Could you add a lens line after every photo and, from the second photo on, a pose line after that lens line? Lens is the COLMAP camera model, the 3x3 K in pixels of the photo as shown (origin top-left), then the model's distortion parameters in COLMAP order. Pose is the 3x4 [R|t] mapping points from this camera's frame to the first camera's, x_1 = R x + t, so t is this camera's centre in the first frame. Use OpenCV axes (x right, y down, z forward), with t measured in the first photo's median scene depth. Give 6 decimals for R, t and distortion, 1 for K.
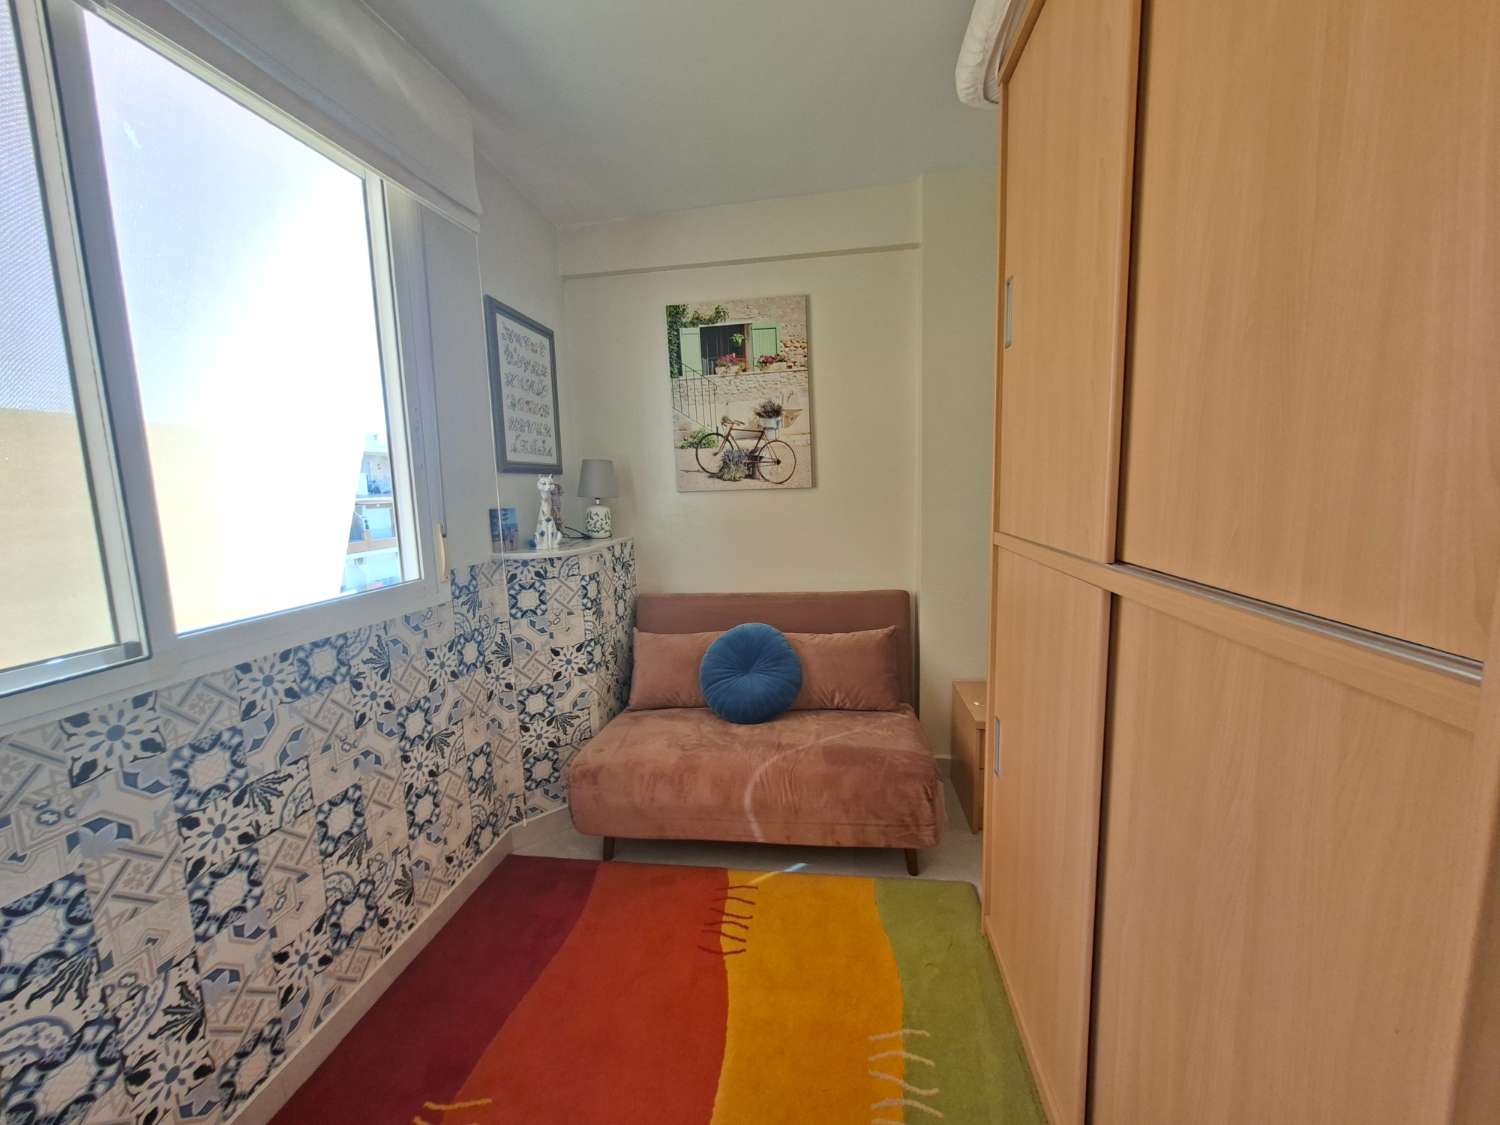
lens RADIAL K [[597.0, 0, 749.2], [0, 597.0, 561.9], [0, 0, 1]] dist [-0.000365, -0.000704]
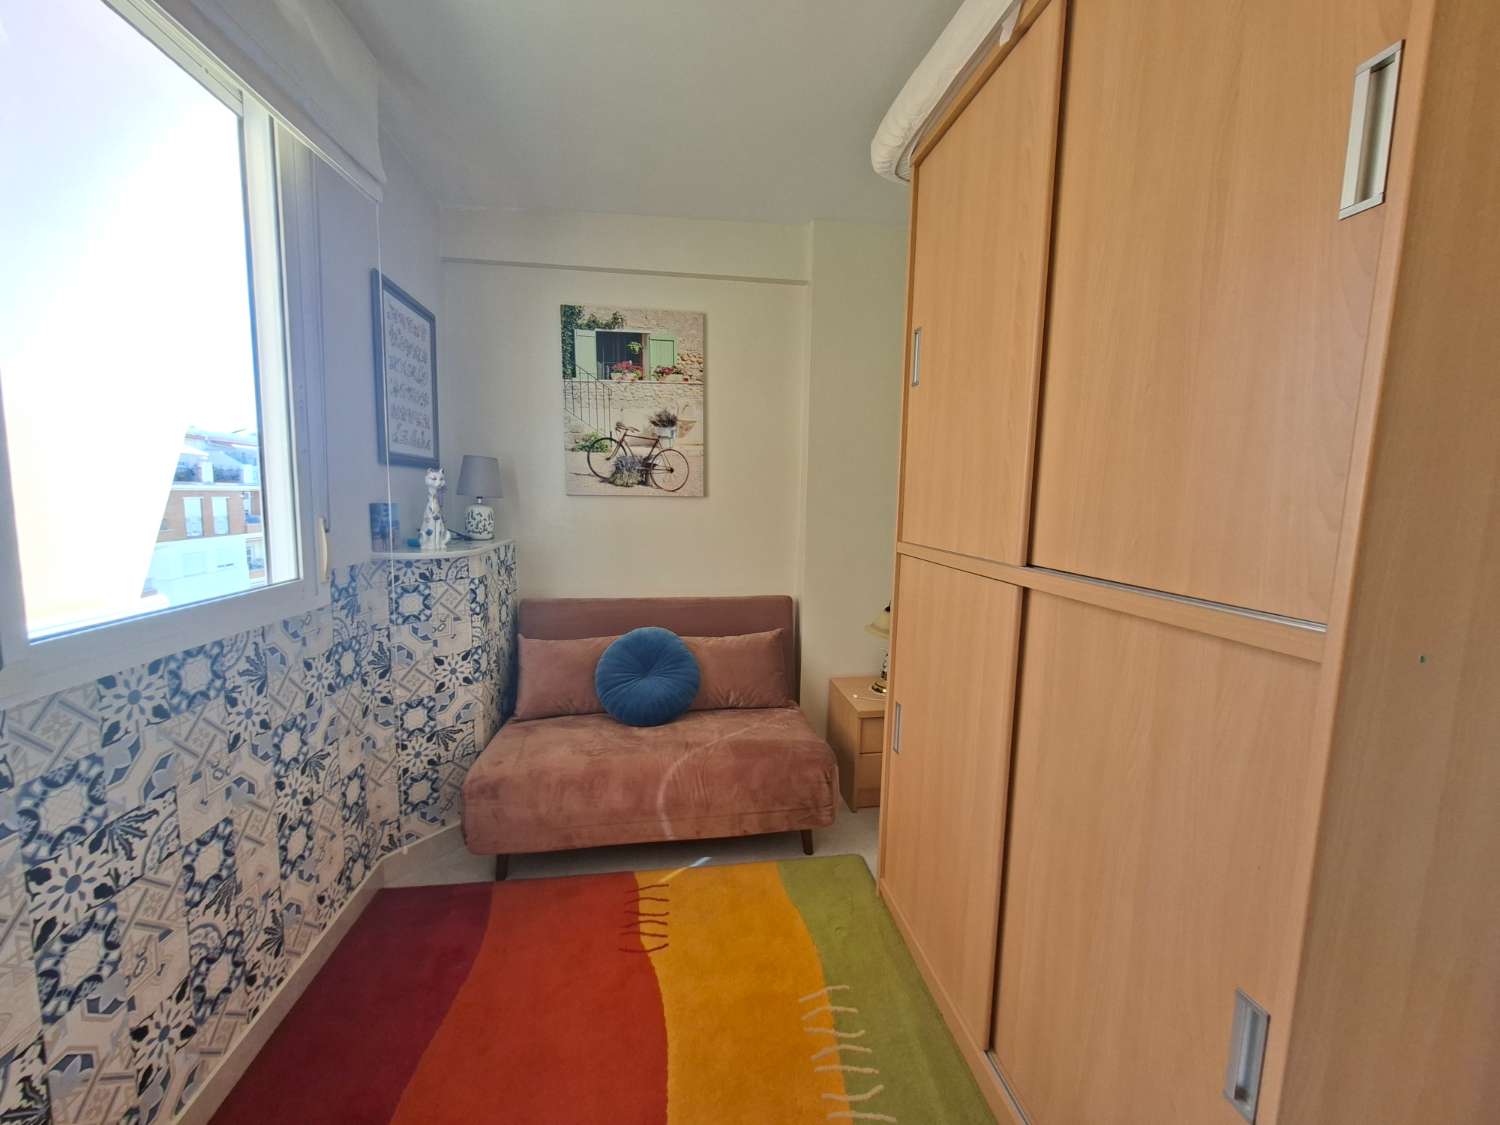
lens RADIAL K [[597.0, 0, 749.6], [0, 597.0, 560.7], [0, 0, 1]] dist [-0.000365, -0.000704]
pose [[0.959121, 0.017172, 0.282474, -0.146987], [-0.011581, 0.999703, -0.021454, 0.011461], [-0.282758, 0.017305, 0.959035, -0.027024]]
